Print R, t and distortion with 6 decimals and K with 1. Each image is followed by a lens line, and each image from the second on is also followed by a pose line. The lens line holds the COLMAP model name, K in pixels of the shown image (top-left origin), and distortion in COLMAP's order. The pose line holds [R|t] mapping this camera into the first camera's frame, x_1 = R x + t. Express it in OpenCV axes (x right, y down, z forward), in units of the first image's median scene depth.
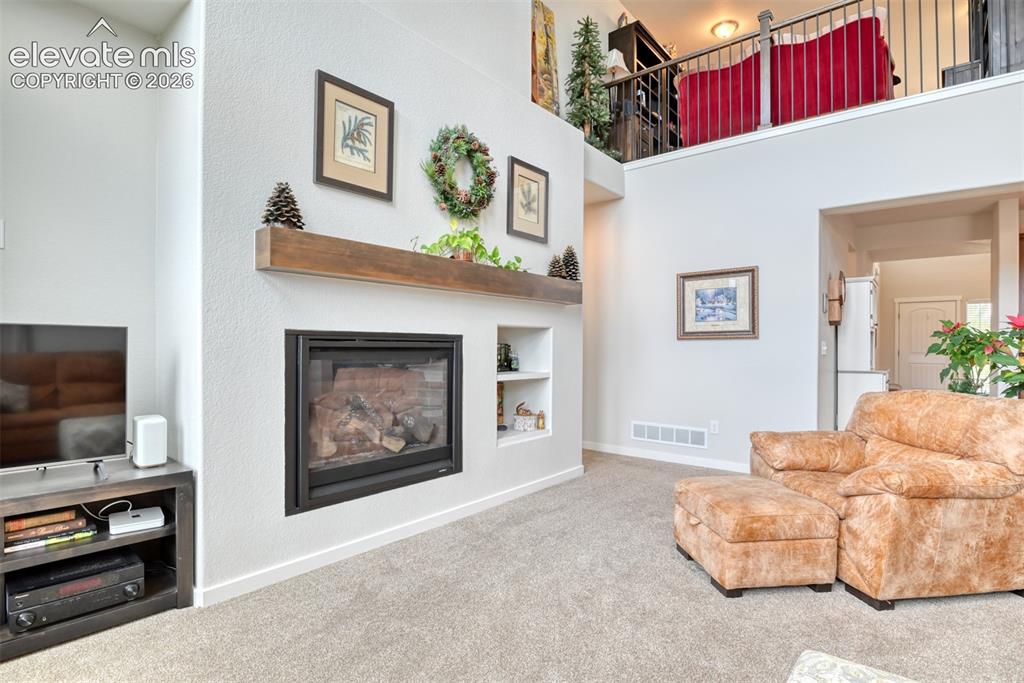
lens RADIAL K [[505.8, 0, 525.3], [0, 505.8, 352.4], [0, 0, 1]] dist [-0.024919, -0.001869]
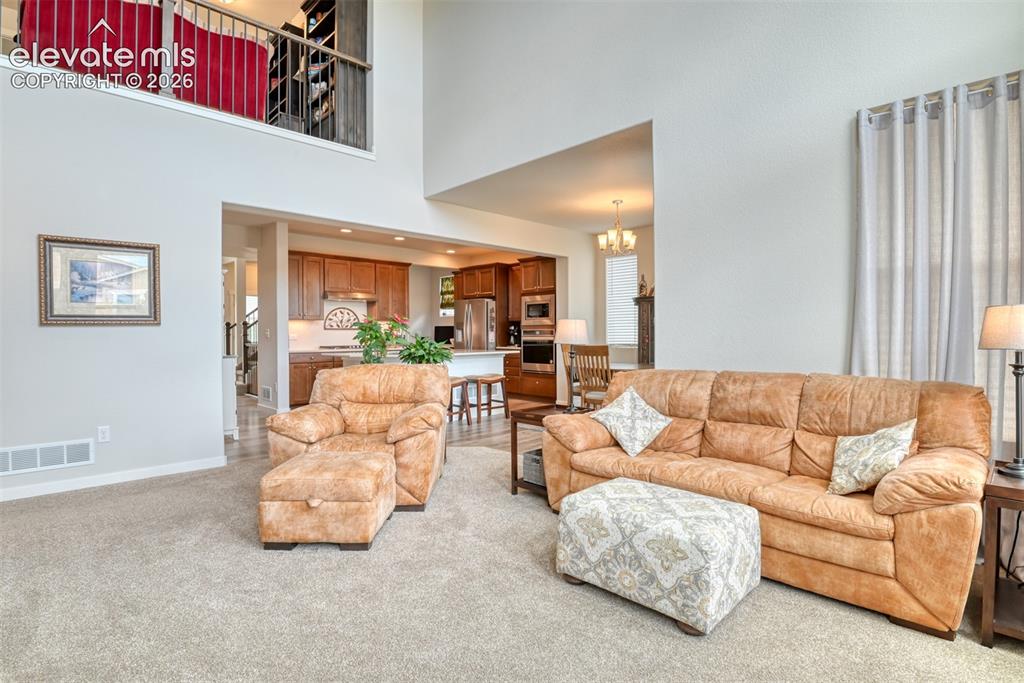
lens RADIAL K [[505.8, 0, 516.8], [0, 505.8, 336.2], [0, 0, 1]] dist [-0.024919, -0.001869]
pose [[0.106389, -0.010236, 0.994272, -0.471864], [0.015295, 0.999846, 0.008657, -0.007039], [-0.994207, 0.014286, 0.106529, 0.349503]]
